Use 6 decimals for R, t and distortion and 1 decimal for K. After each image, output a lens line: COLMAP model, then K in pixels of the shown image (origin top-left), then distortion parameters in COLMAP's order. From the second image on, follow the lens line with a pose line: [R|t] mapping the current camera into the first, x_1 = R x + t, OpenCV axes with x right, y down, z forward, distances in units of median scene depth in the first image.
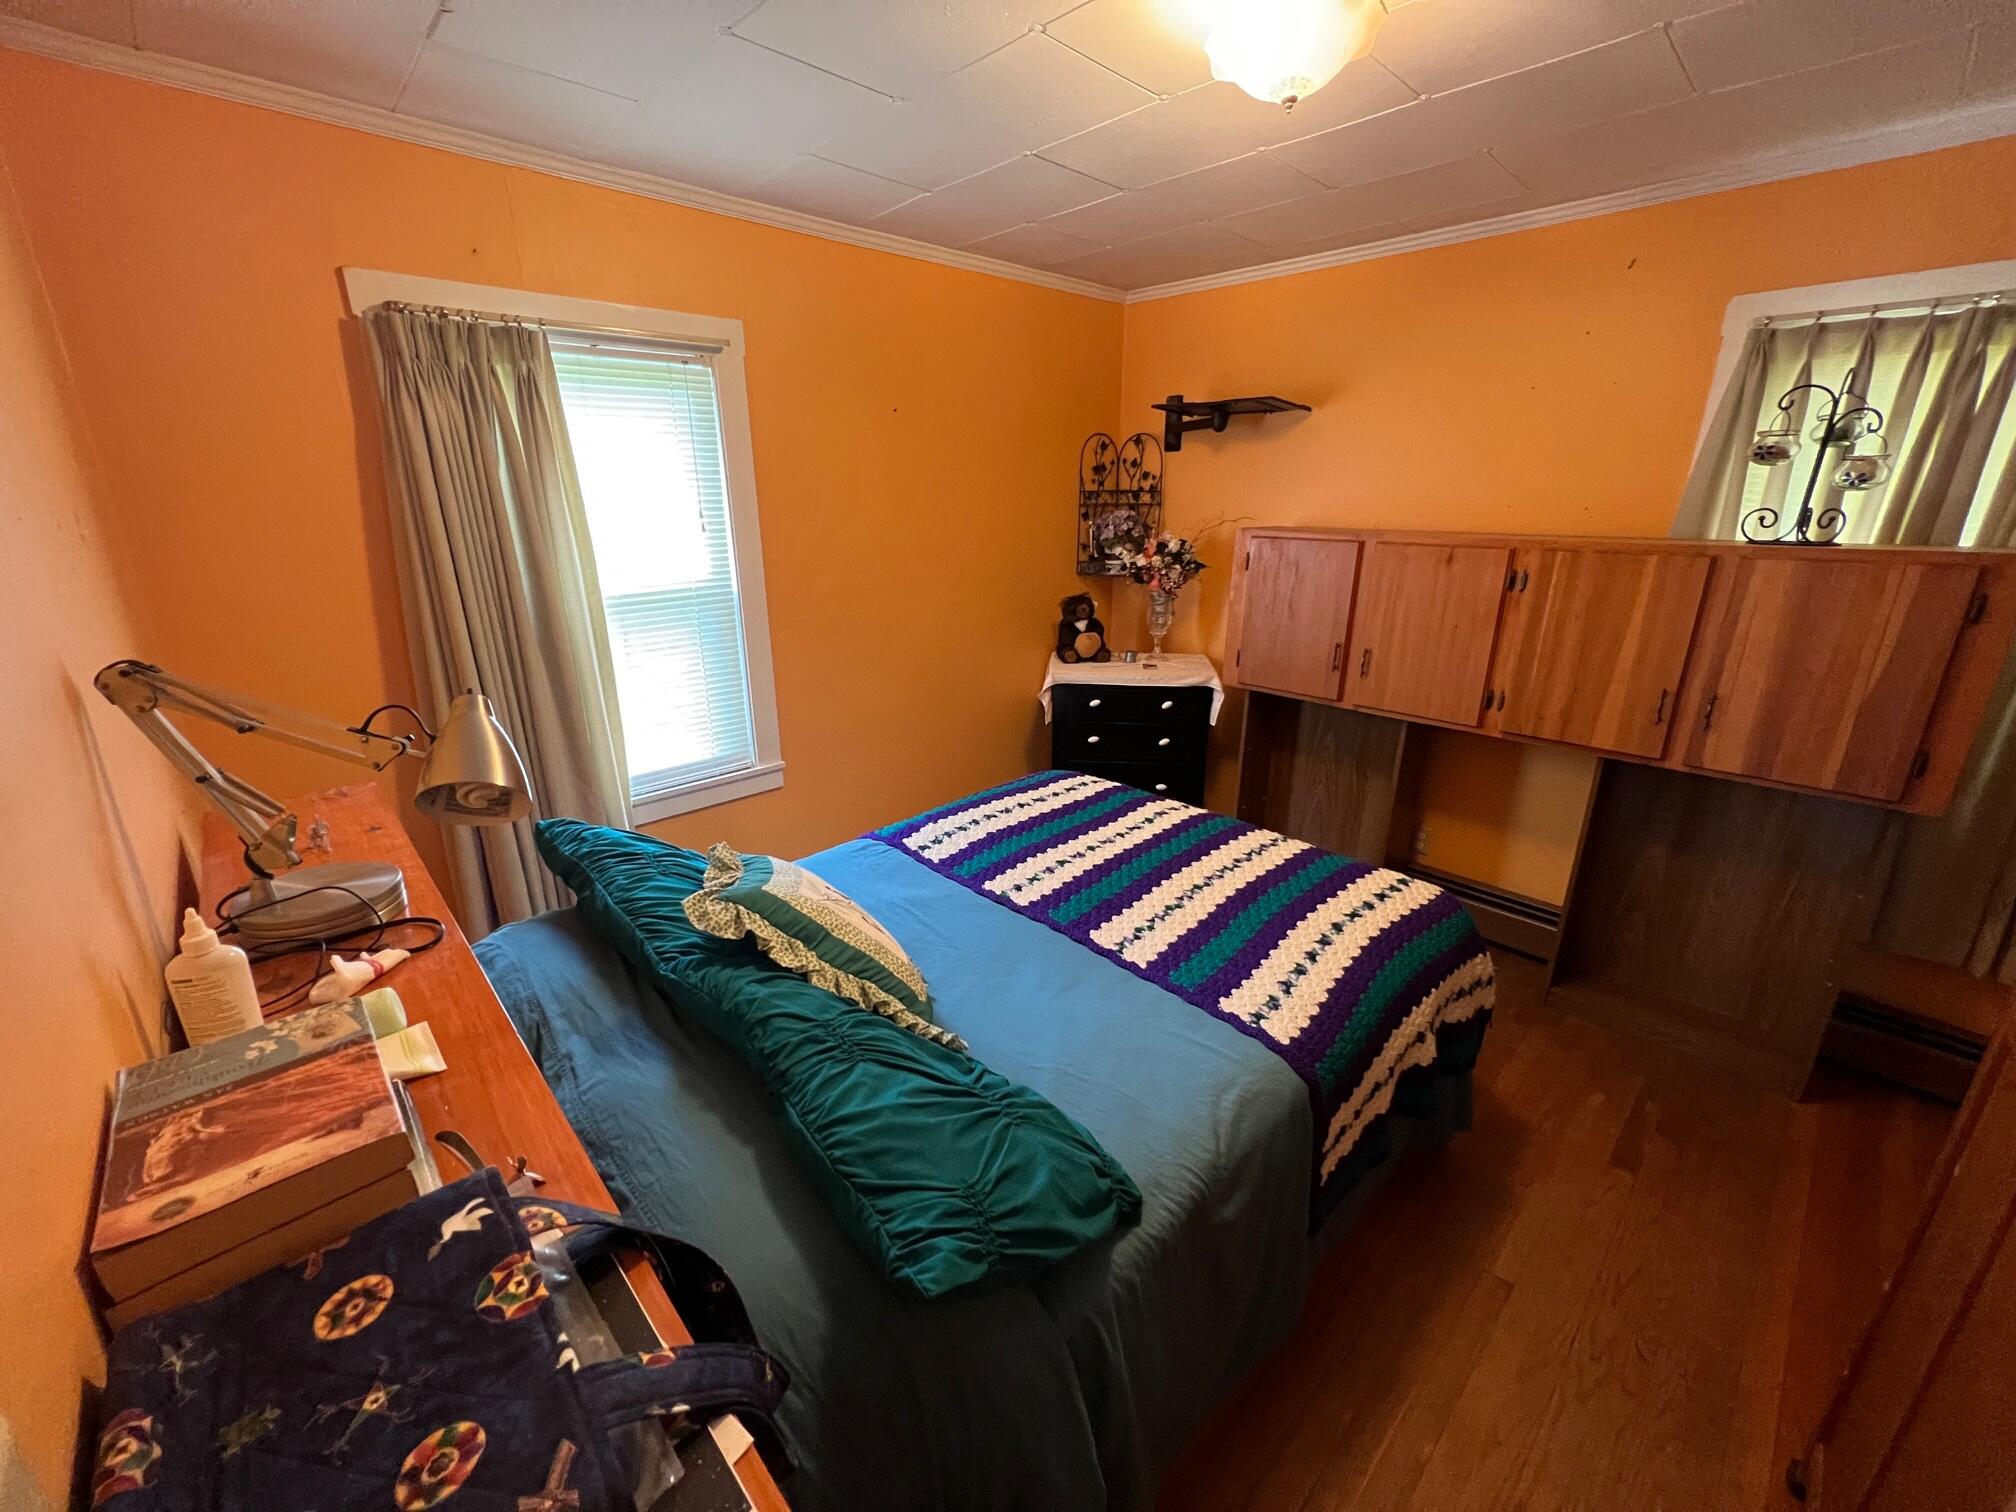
lens RADIAL K [[806.8, 0, 1005.7], [0, 806.8, 752.0], [0, 0, 1]] dist [0.000723, -0.000050]
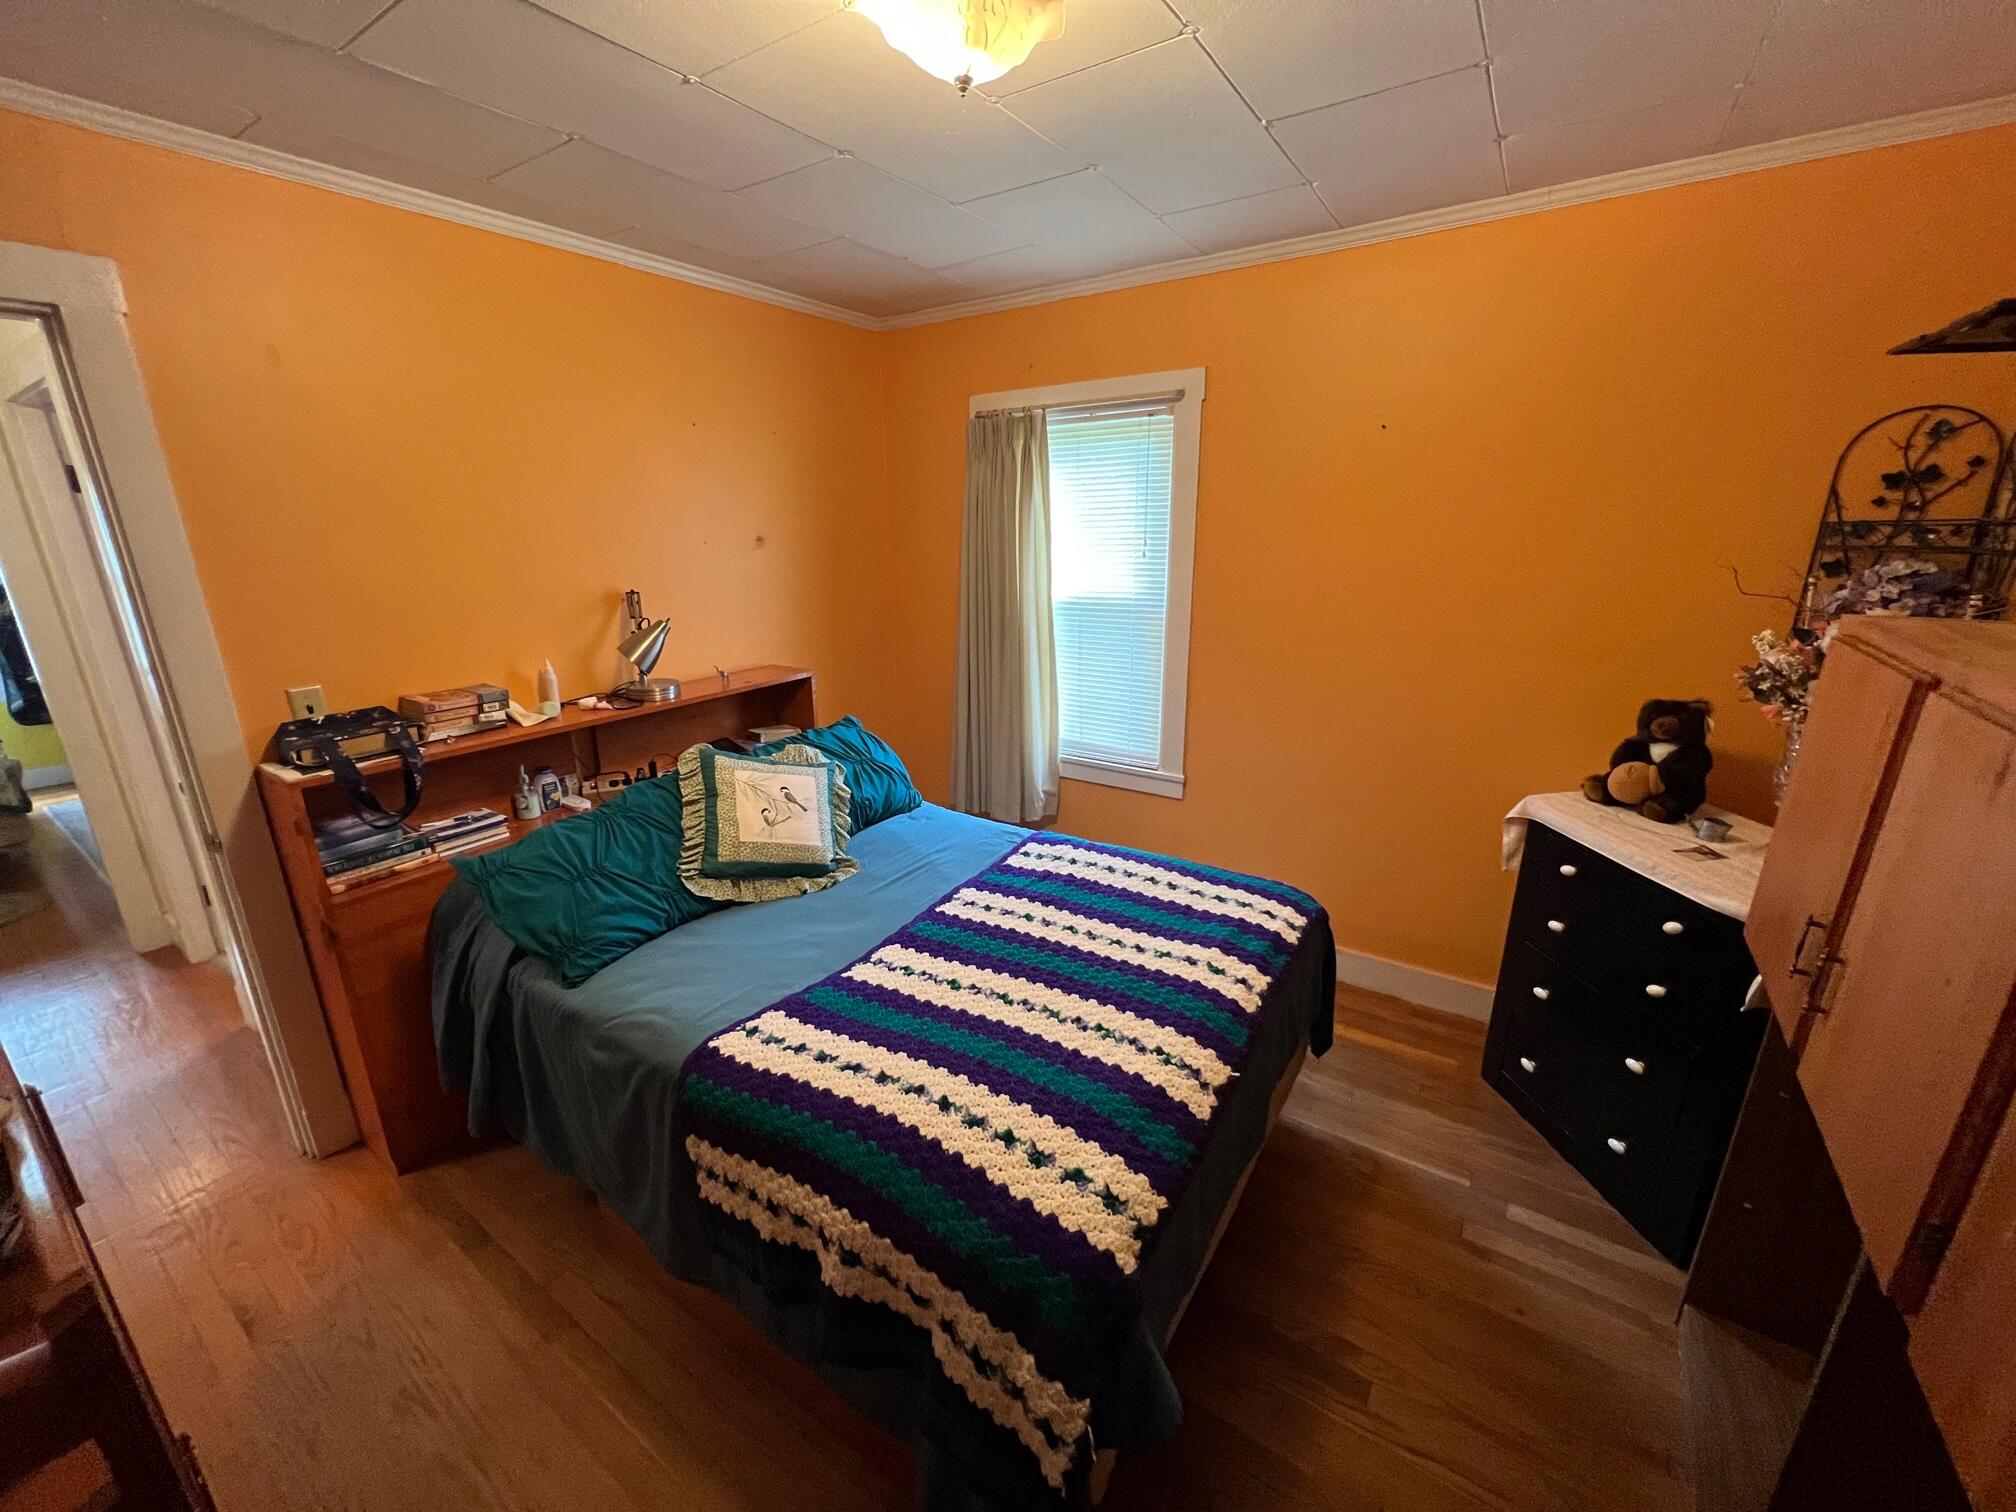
lens RADIAL K [[806.8, 0, 1000.3], [0, 806.8, 756.6], [0, 0, 1]] dist [0.000723, -0.000050]
pose [[0.211108, 0.285575, -0.934816, 0.837058], [-0.286349, 0.932480, 0.220195, -0.225159], [0.934579, 0.221199, 0.278628, 0.604965]]
